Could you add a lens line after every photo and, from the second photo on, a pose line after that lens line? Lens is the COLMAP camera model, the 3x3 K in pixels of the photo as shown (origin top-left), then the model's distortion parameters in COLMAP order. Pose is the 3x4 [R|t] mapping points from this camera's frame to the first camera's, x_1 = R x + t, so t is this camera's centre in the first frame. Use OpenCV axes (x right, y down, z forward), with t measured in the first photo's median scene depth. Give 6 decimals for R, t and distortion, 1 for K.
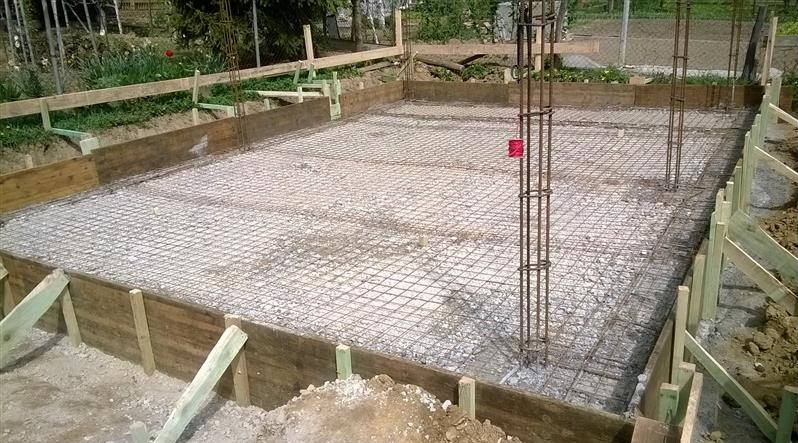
lens RADIAL K [[621.4, 0, 399.0], [0, 621.4, 221.5], [0, 0, 1]] dist [0.125466, -0.186251]
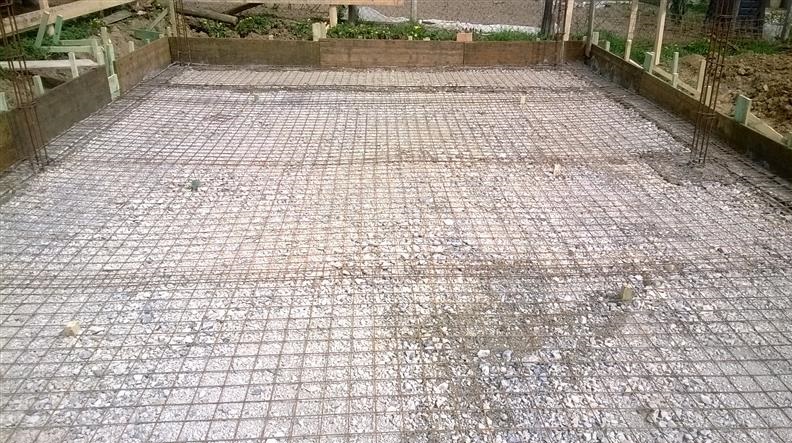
lens RADIAL K [[643.3, 0, 396.0], [0, 643.3, 221.5], [0, 0, 1]] dist [0.122756, -0.176513]
pose [[0.845731, -0.160108, 0.509023, -0.231440], [0.126054, 0.986871, 0.100975, -0.065896], [-0.518507, -0.021233, 0.854809, 0.235435]]
